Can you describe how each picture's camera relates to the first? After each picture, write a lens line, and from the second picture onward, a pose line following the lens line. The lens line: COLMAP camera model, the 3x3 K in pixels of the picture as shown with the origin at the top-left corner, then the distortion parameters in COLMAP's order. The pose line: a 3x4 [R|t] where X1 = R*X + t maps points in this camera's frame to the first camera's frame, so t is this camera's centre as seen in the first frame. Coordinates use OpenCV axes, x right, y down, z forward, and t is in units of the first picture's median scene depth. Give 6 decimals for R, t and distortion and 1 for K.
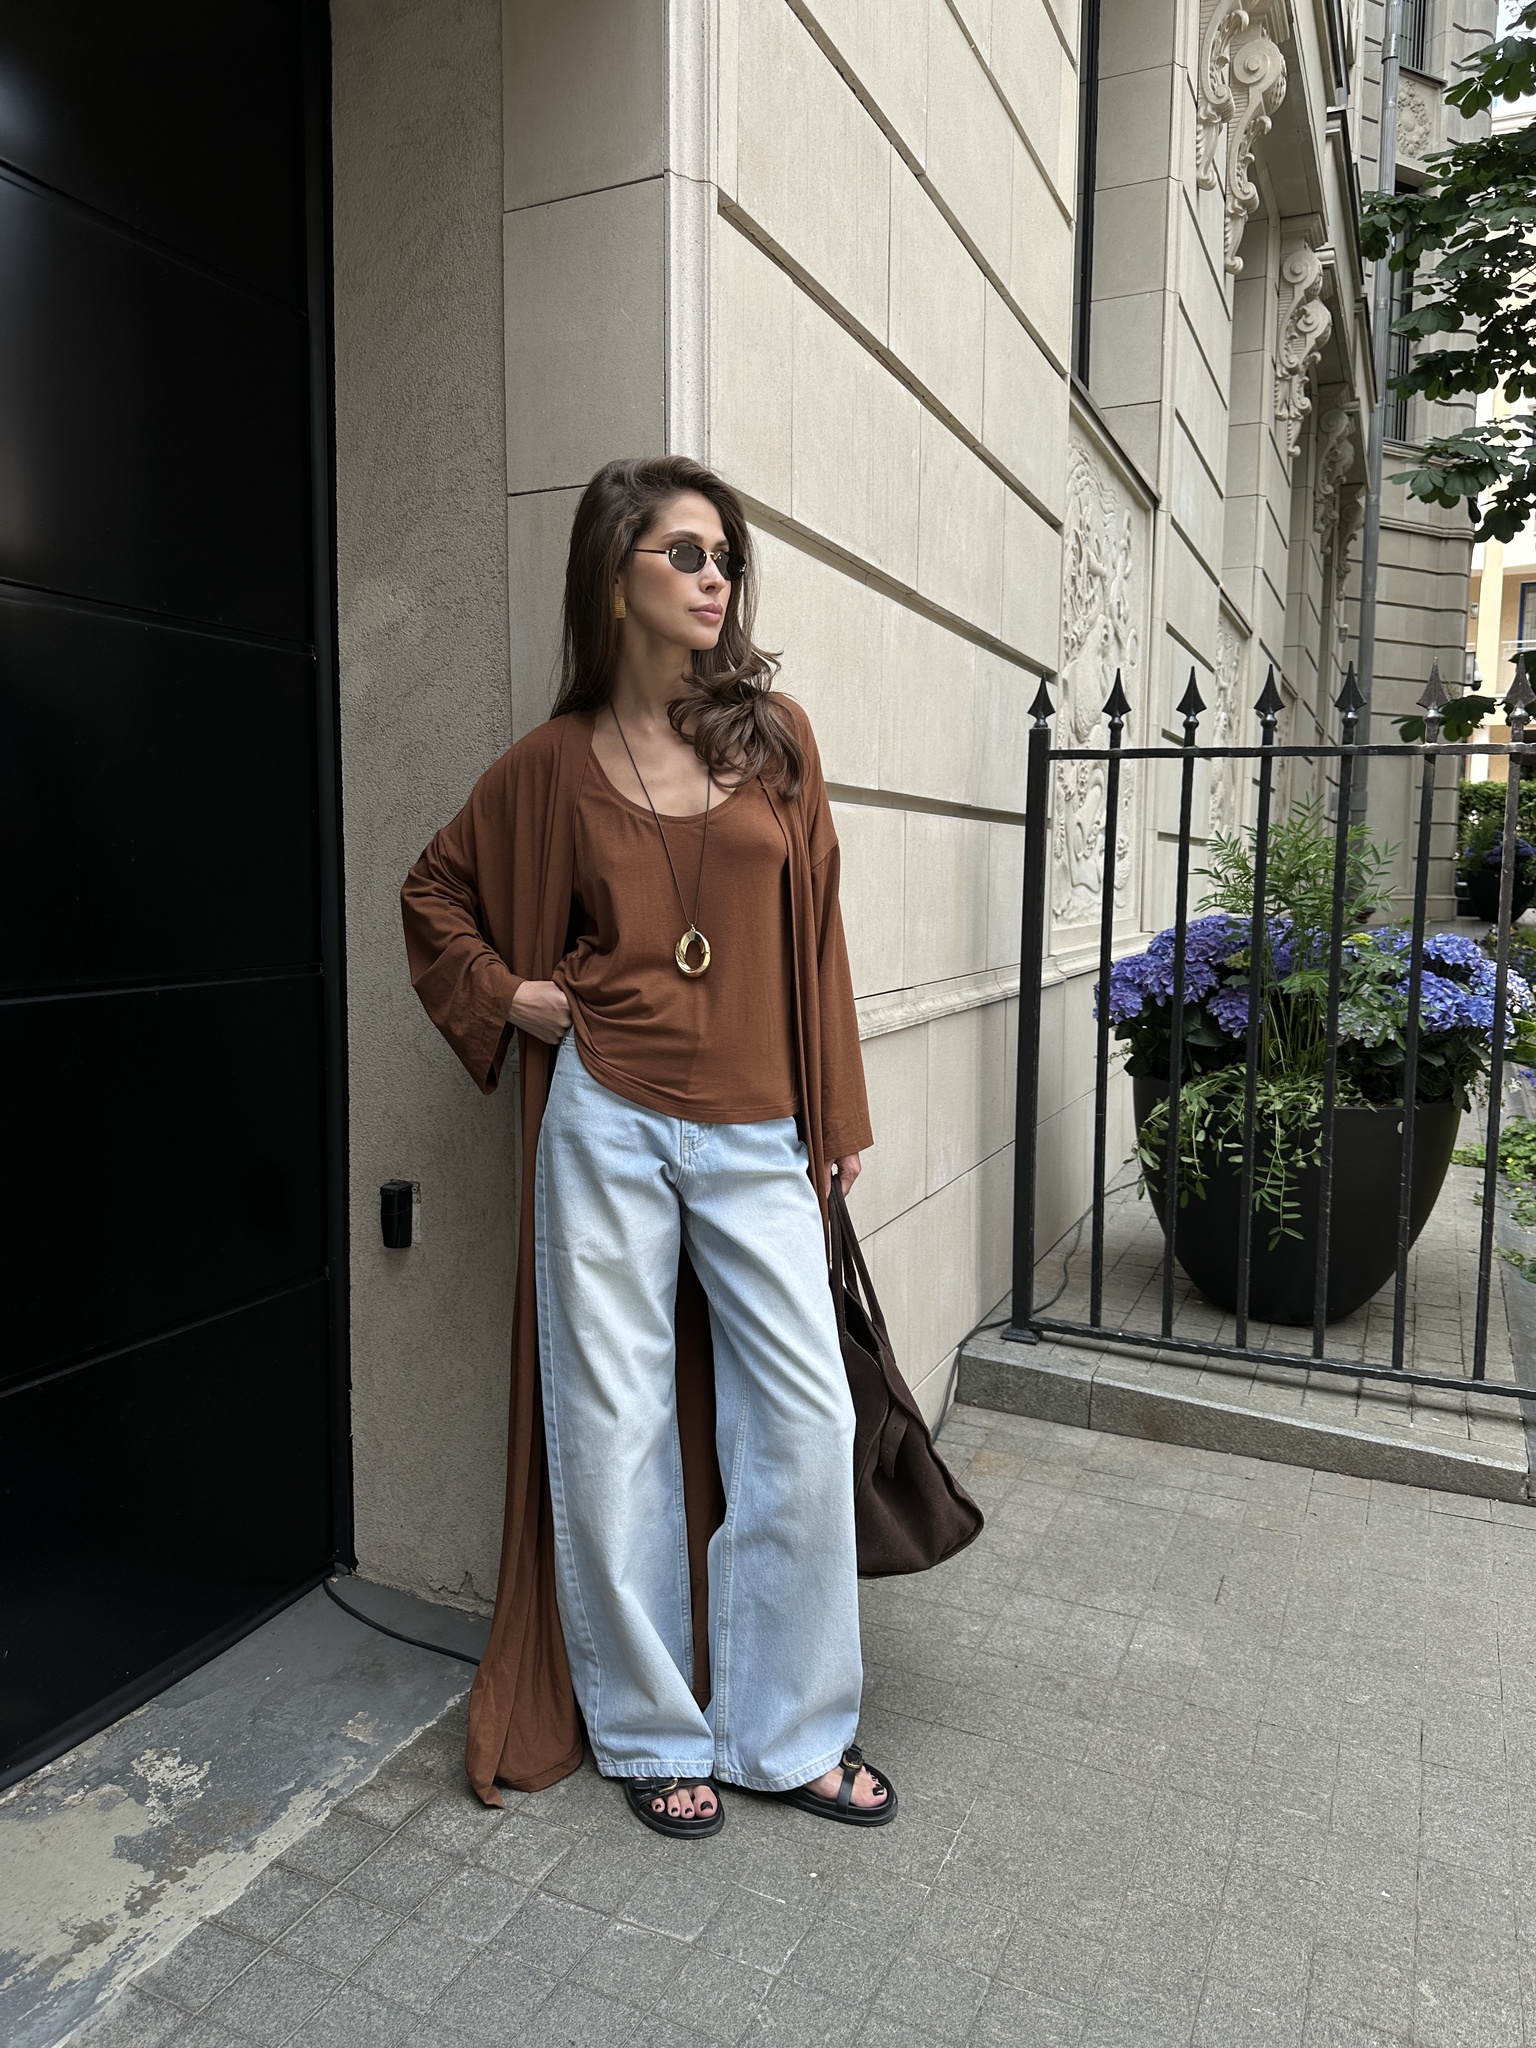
lens RADIAL K [[1417.9, 0, 766.9], [0, 1417.9, 1020.6], [0, 0, 1]] dist [0.001706, -0.011769]
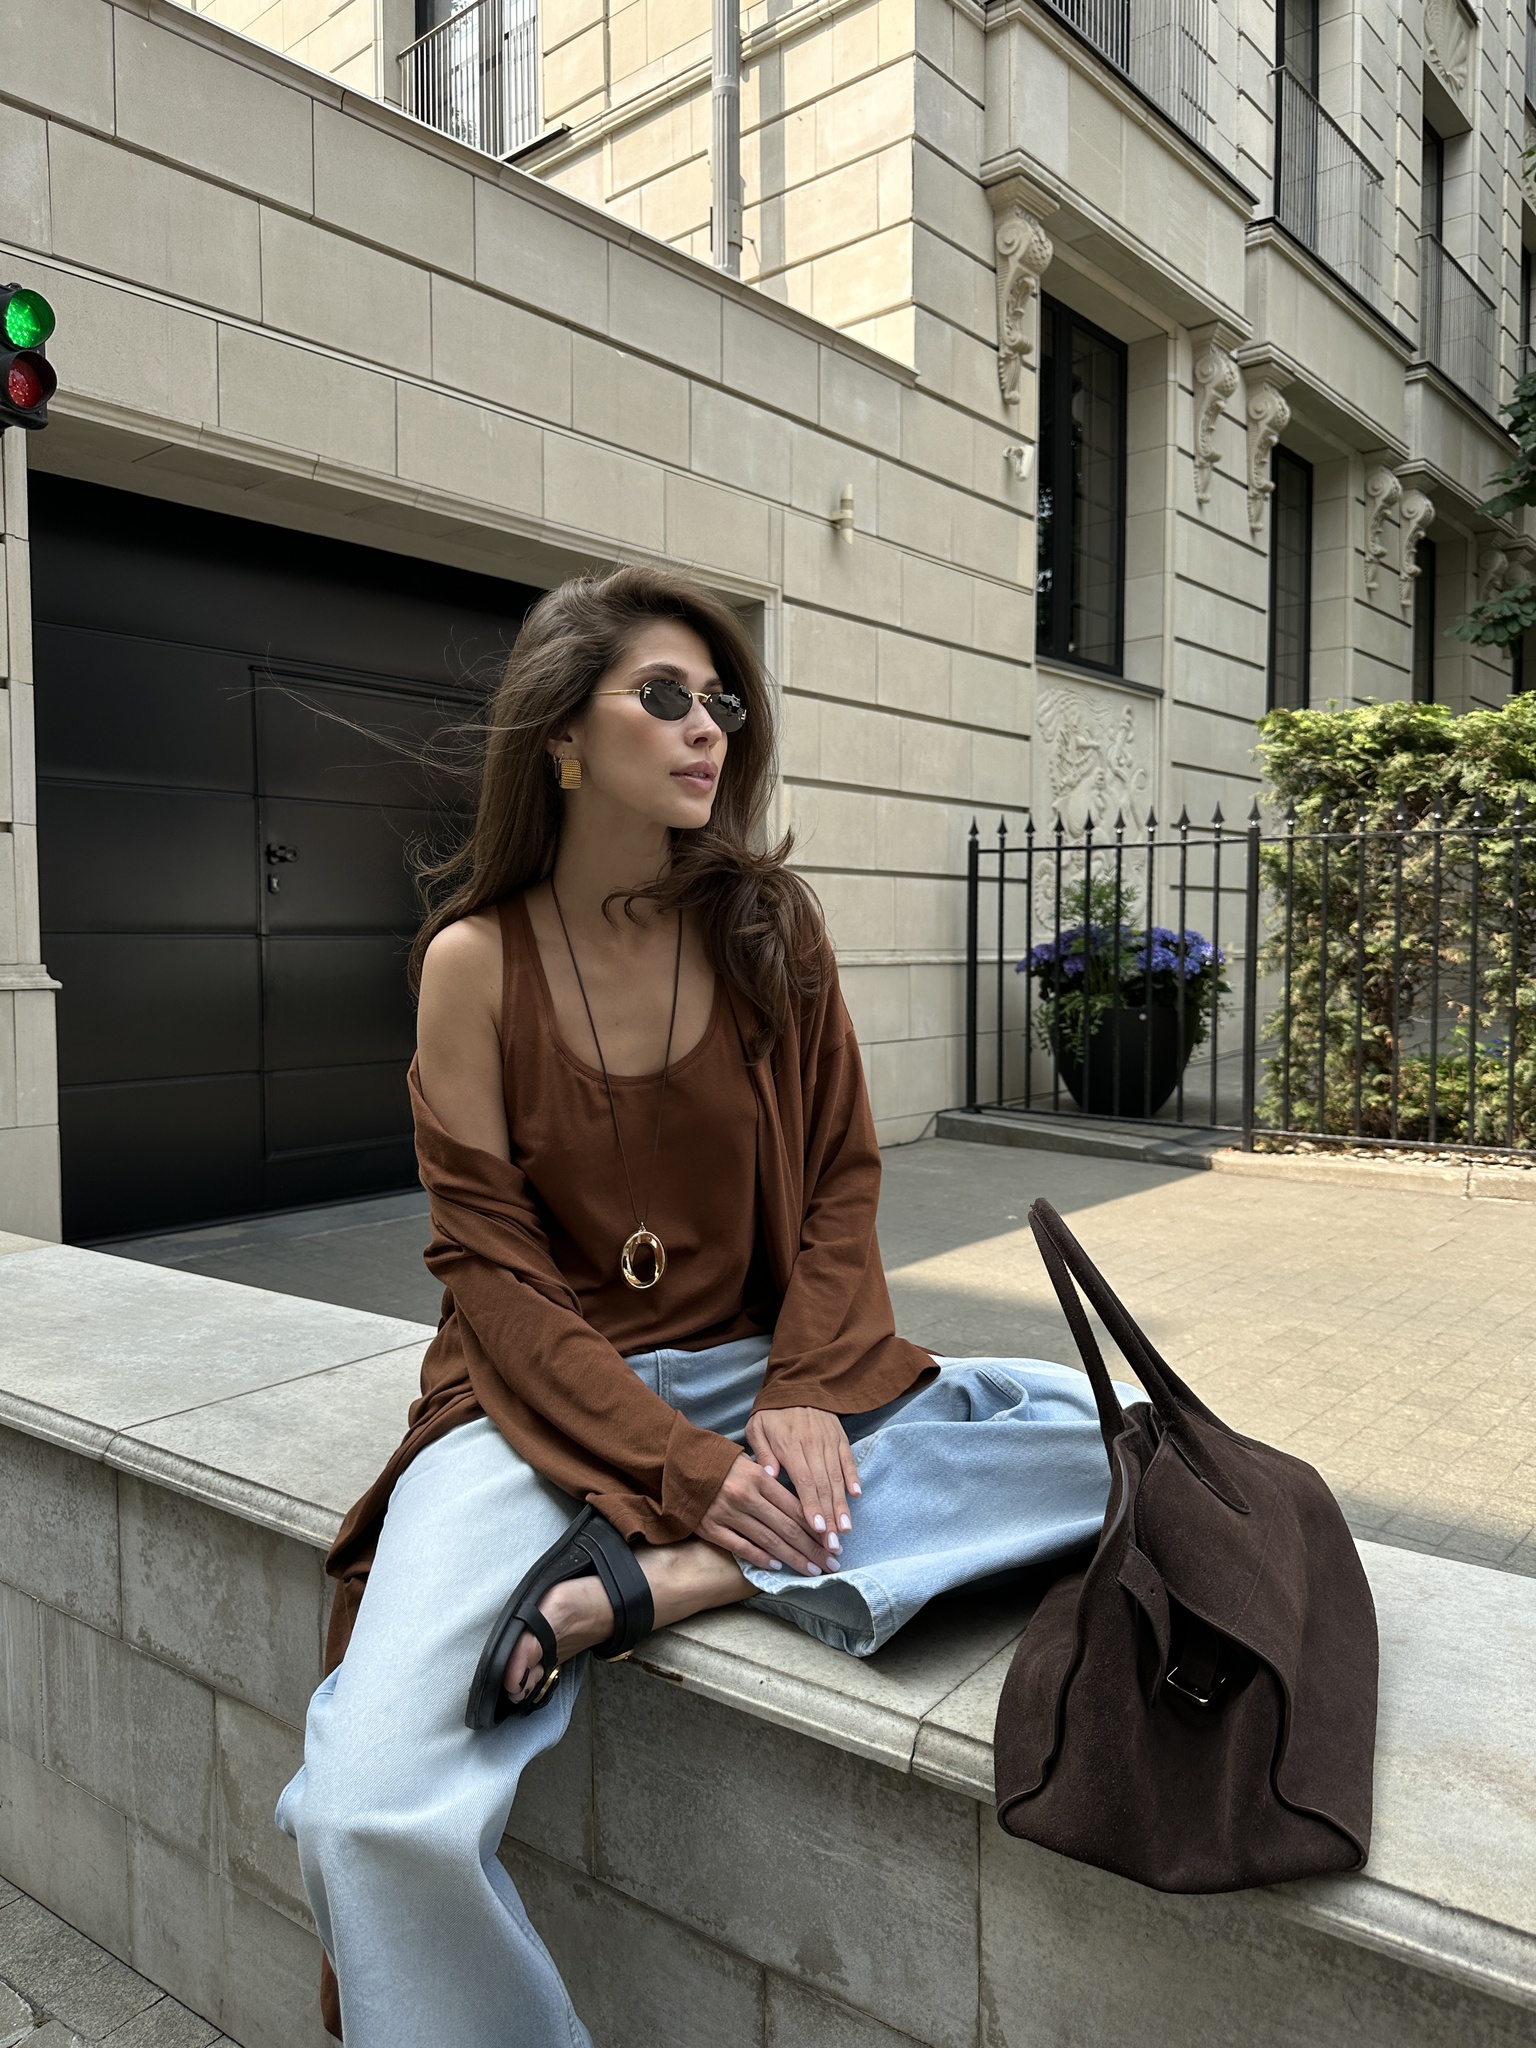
lens RADIAL K [[1417.9, 0, 764.2], [0, 1417.9, 1026.0], [0, 0, 1]] dist [0.001706, -0.011769]
pose [[0.954160, 0.003112, -0.299281, 0.589070], [-0.017653, 0.998790, -0.045896, 0.216241], [0.298776, 0.049075, 0.953061, -1.342635]]
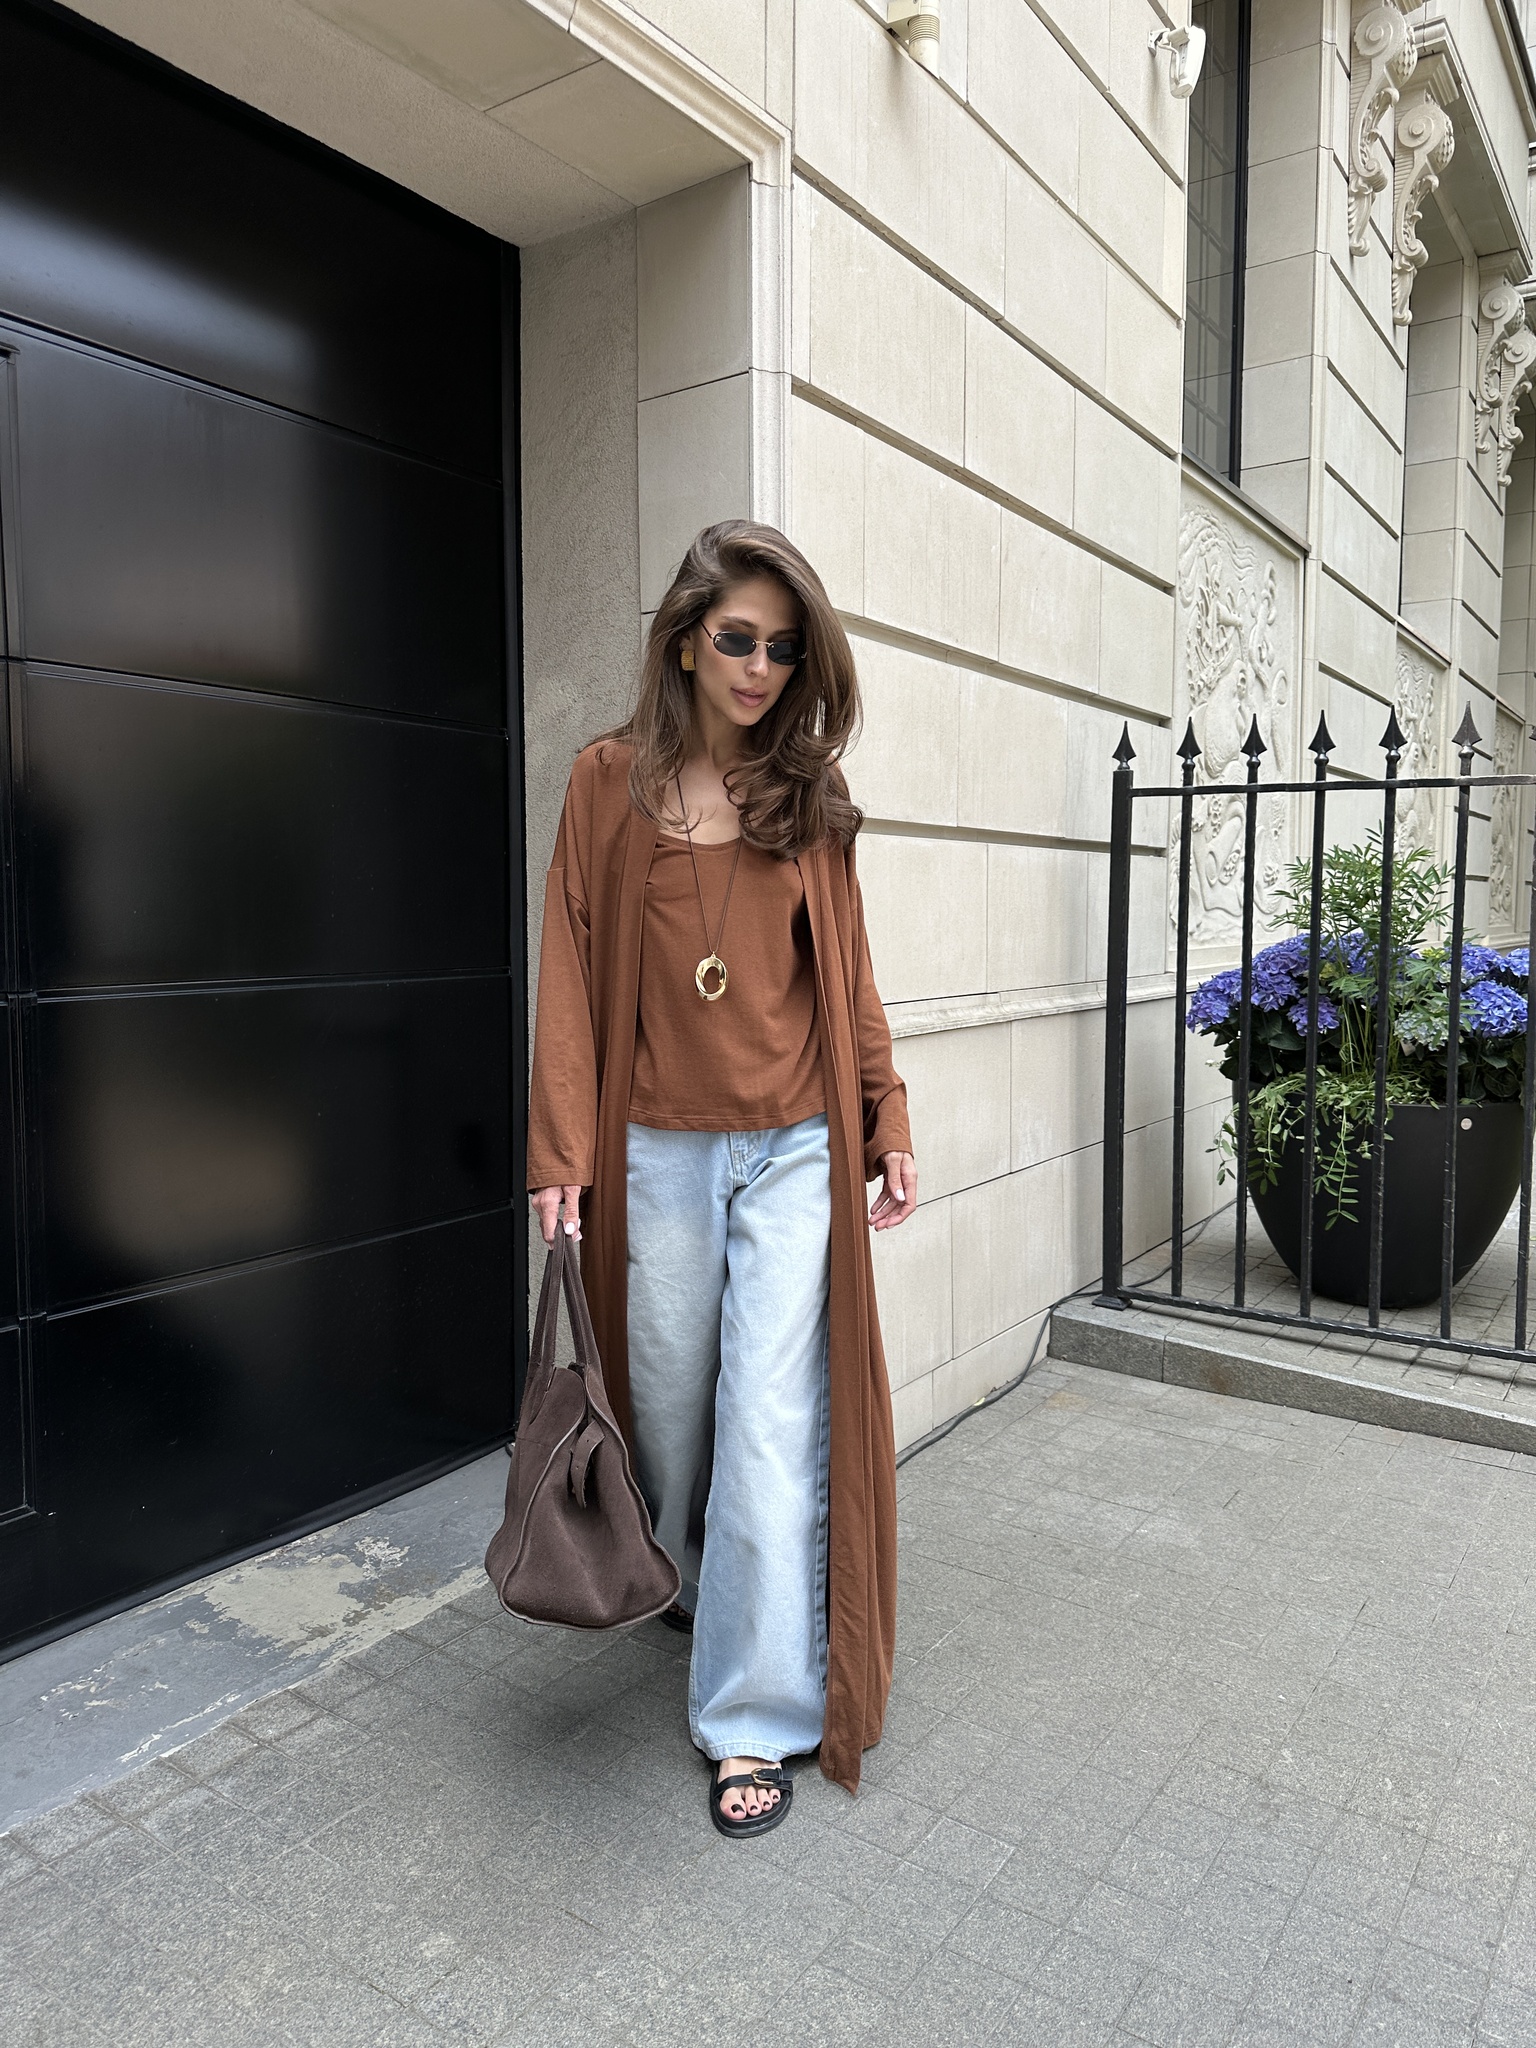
lens RADIAL K [[1417.9, 0, 766.5], [0, 1417.9, 1018.8], [0, 0, 1]] dist [0.001706, -0.011769]
pose [[0.983941, 0.004791, -0.178432, 0.120832], [-0.009998, 0.999550, -0.028298, 0.033180], [0.178216, 0.029628, 0.983545, -0.191908]]
